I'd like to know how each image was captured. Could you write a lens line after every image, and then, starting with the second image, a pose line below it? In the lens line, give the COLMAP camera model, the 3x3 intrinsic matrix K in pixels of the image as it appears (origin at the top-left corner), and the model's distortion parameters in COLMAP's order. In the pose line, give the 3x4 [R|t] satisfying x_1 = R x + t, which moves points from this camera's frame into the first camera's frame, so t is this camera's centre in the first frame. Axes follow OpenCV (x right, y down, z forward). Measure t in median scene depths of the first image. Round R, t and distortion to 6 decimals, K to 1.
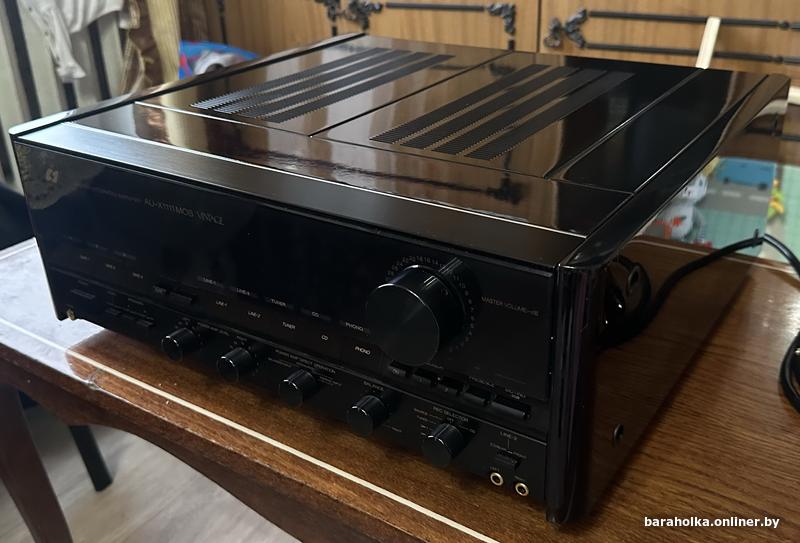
lens RADIAL K [[836.1, 0, 399.3], [0, 836.1, 269.3], [0, 0, 1]] dist [0.000377, 0.000000]
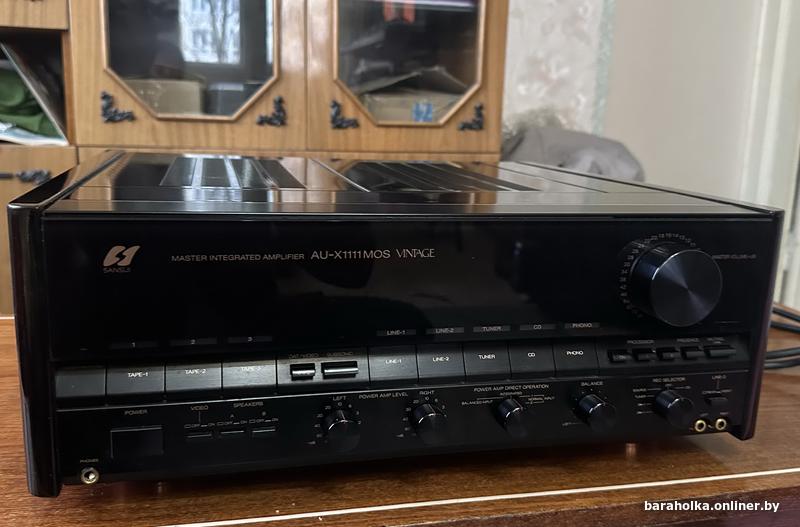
lens RADIAL K [[765.4, 0, 407.7], [0, 765.4, 260.0], [0, 0, 1]] dist [0.040339, 0.000000]
pose [[0.677060, -0.098220, 0.729344, -0.730636], [0.275637, 0.952759, -0.127570, 0.043163], [-0.682359, 0.287407, 0.672148, 0.391543]]
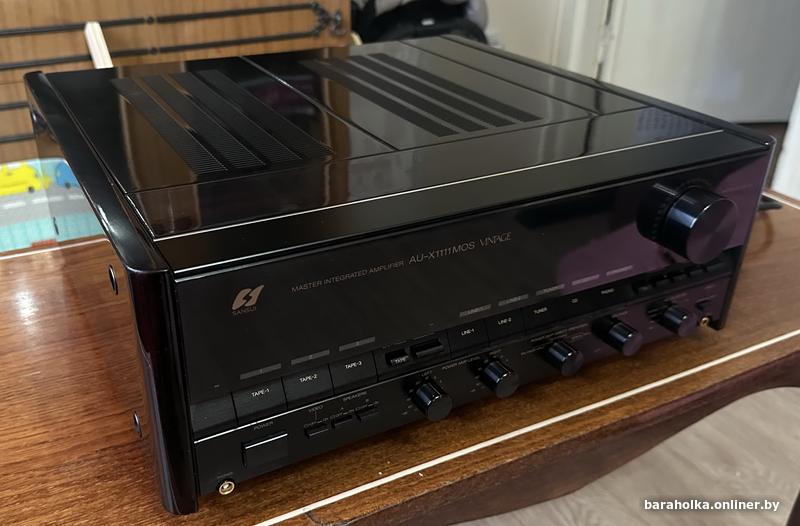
lens RADIAL K [[765.4, 0, 348.1], [0, 765.4, 298.1], [0, 0, 1]] dist [0.040339, 0.000000]
pose [[0.501880, -0.405794, 0.763838, -0.876523], [0.372470, 0.898431, 0.232567, -0.232995], [-0.780630, 0.167786, 0.602050, 0.536576]]
